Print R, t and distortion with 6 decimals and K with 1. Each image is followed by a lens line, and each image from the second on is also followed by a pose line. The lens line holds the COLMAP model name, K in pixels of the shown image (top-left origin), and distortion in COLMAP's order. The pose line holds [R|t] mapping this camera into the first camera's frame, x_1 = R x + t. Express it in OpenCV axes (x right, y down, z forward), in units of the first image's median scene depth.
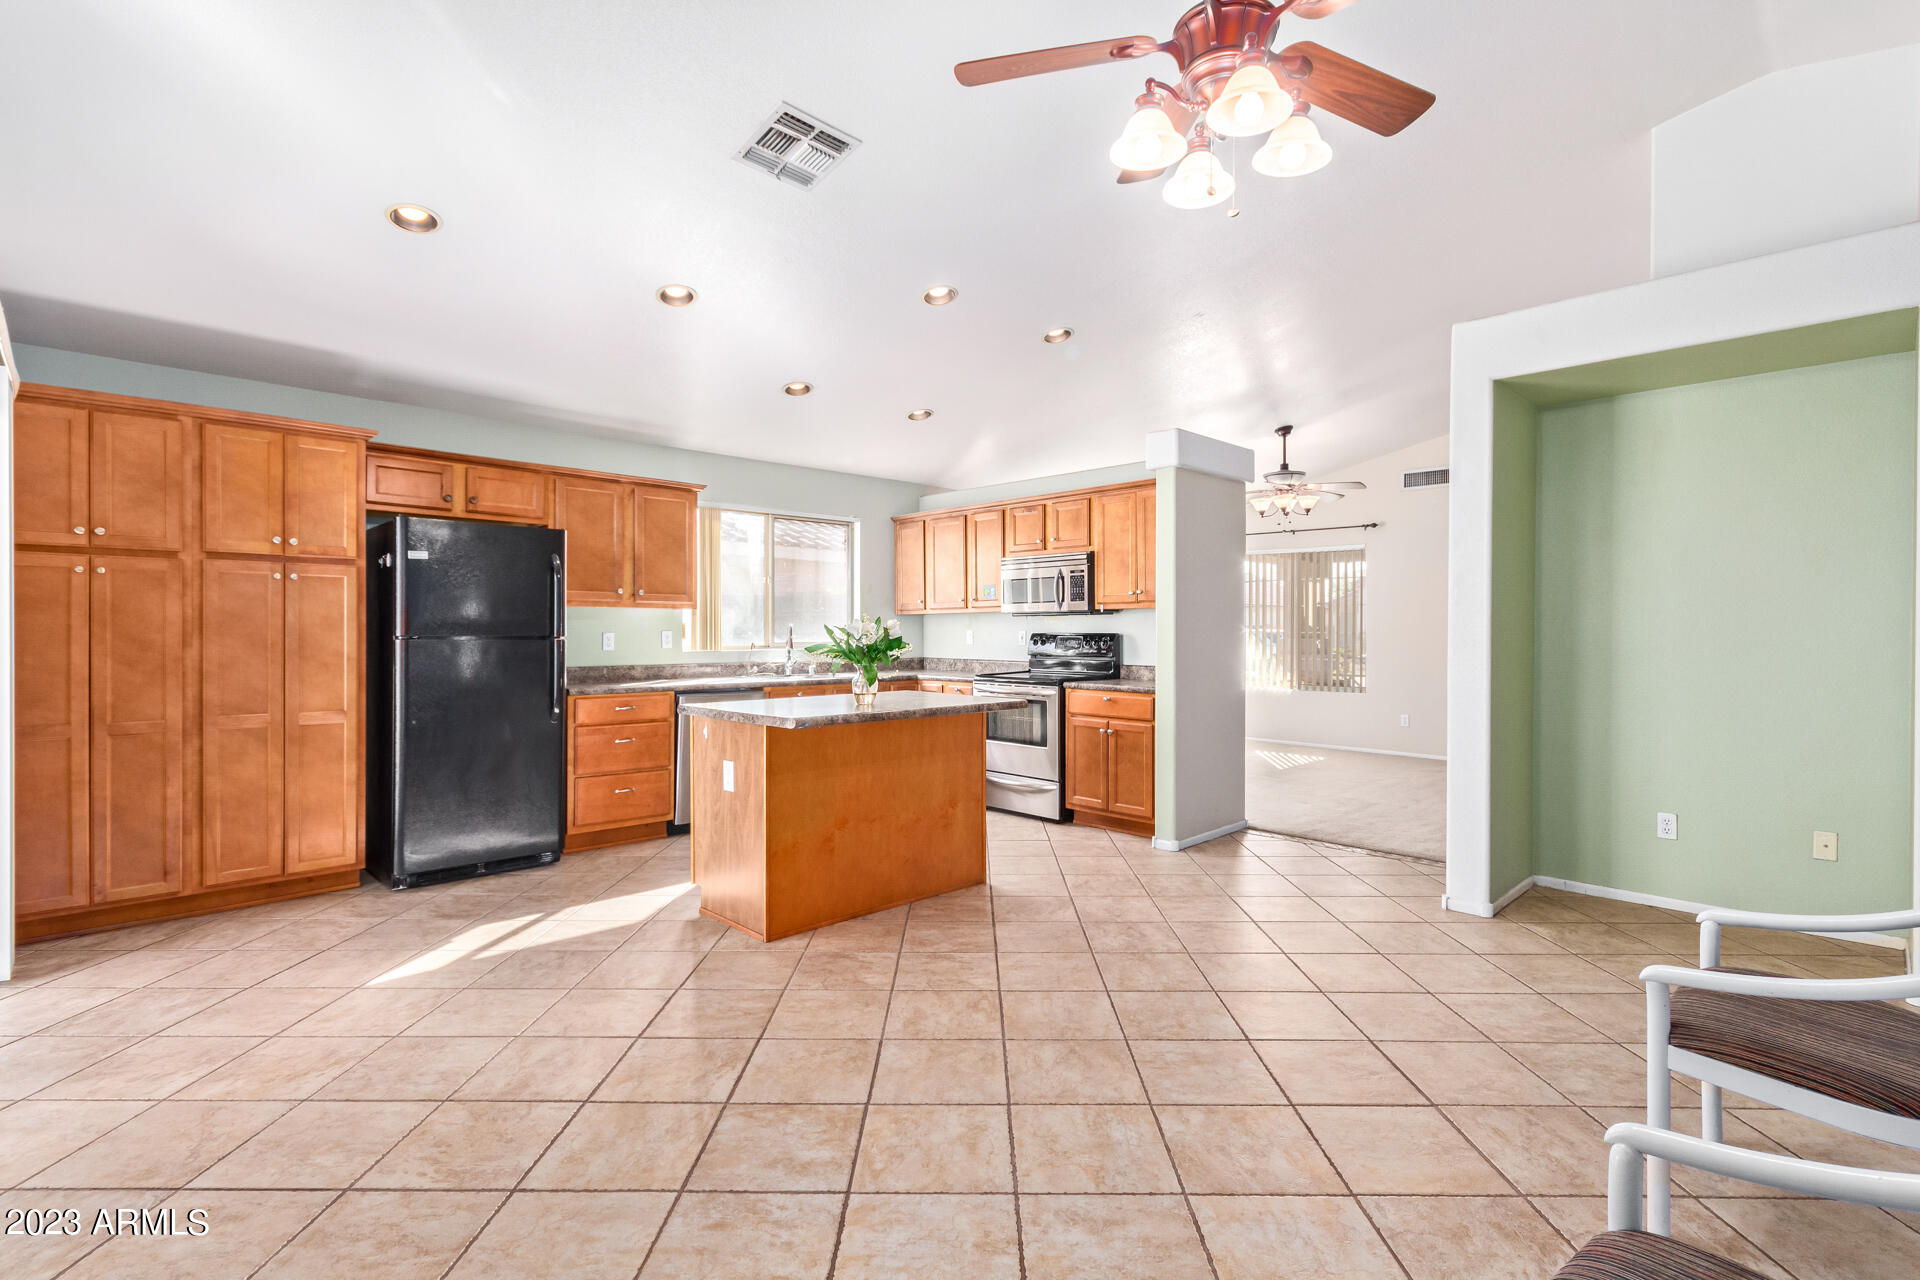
lens RADIAL K [[897.9, 0, 931.9], [0, 897.9, 637.0], [0, 0, 1]] dist [0.001628, 0.000310]
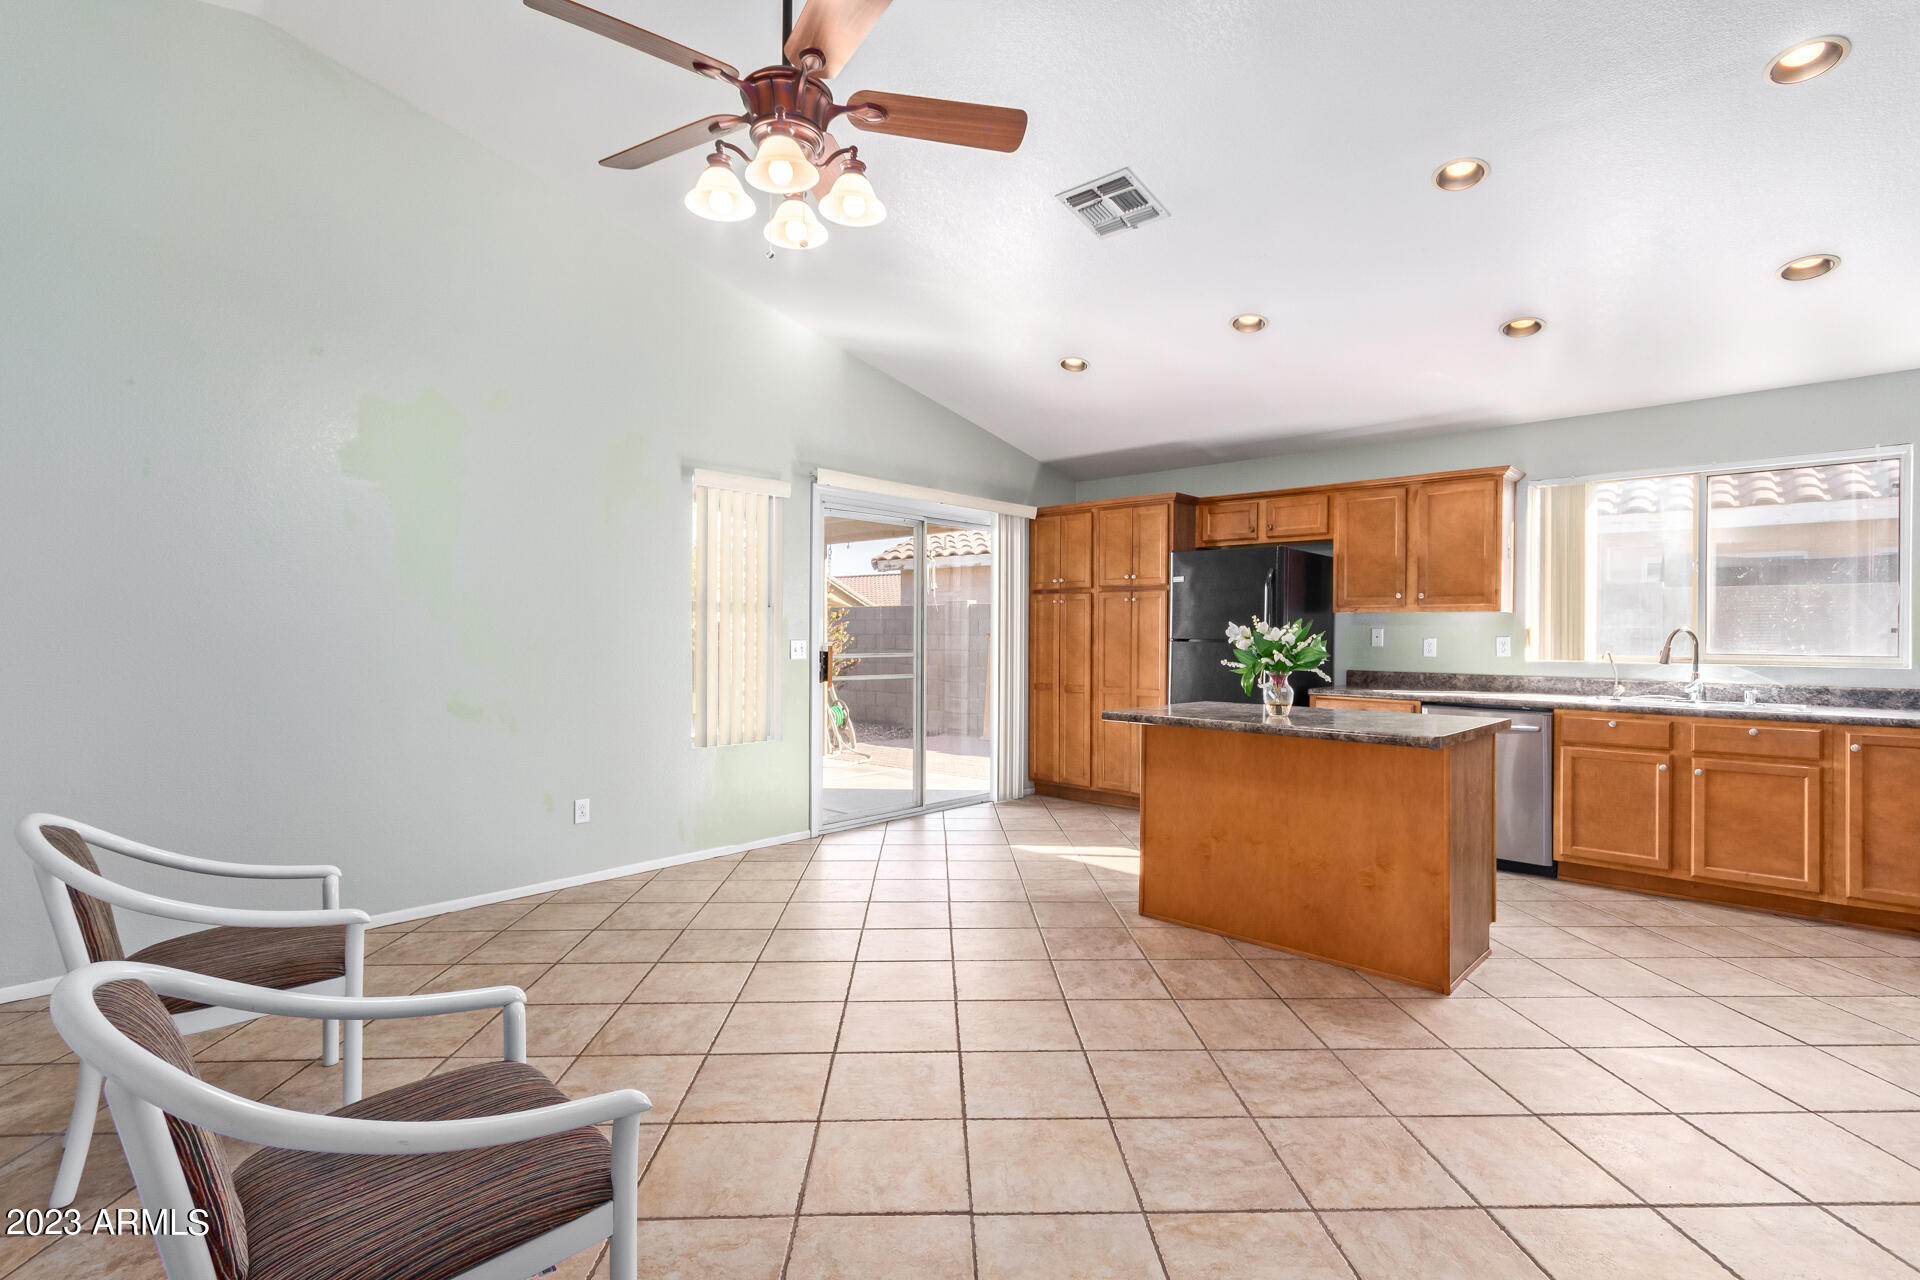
lens RADIAL K [[871.9, 0, 967.9], [0, 871.9, 633.1], [0, 0, 1]] dist [0.000550, -0.000021]
pose [[0.074017, -0.002374, -0.997254, 0.551037], [-0.013064, 0.999909, -0.003350, -0.000867], [0.997171, 0.013276, 0.073979, 0.444378]]
